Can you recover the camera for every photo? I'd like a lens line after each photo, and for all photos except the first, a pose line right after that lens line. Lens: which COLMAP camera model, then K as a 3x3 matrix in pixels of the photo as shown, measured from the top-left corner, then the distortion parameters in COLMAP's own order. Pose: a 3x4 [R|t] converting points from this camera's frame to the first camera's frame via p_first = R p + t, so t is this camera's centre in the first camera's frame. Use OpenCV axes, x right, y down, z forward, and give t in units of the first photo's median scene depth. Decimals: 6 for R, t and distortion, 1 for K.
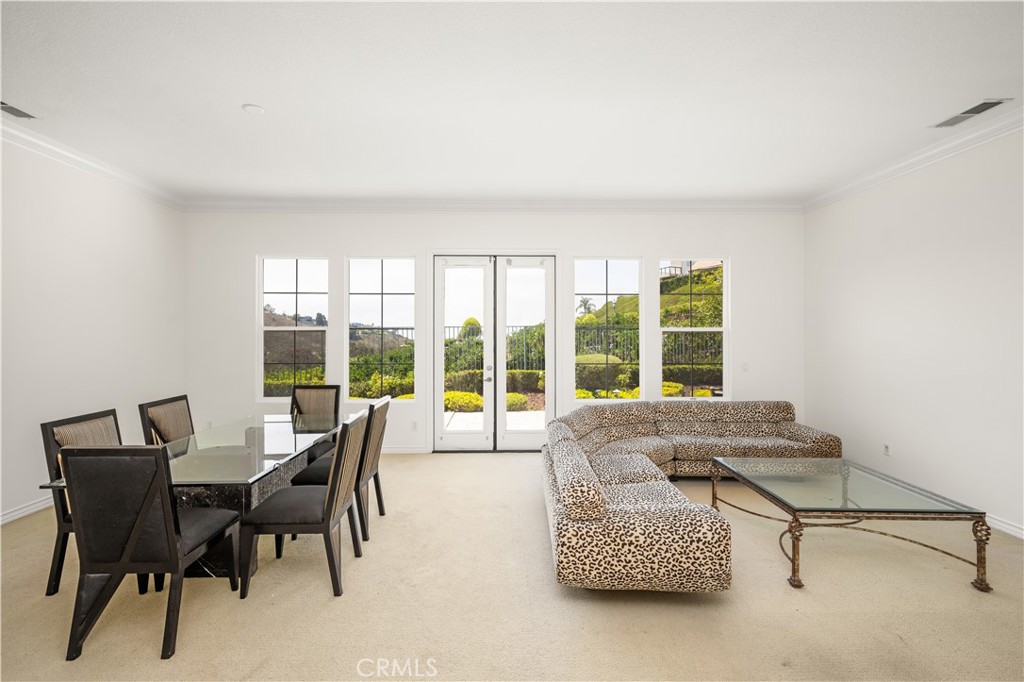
lens RADIAL K [[429.9, 0, 512.0], [0, 429.9, 341.0], [0, 0, 1]] dist [0.001244, 0.000351]
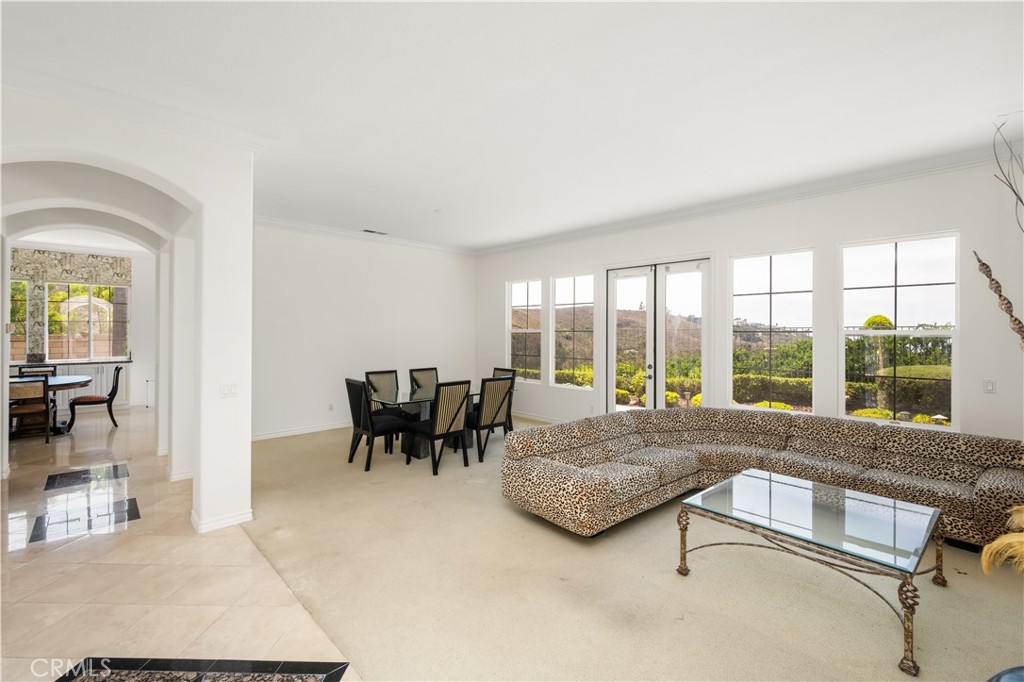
lens RADIAL K [[429.9, 0, 512.0], [0, 429.9, 341.0], [0, 0, 1]] dist [0.001244, 0.000351]
pose [[0.695351, 0.017541, -0.718456, 0.572726], [-0.018632, 0.999806, 0.006377, -0.004186], [0.718428, 0.008952, 0.695543, -0.027846]]
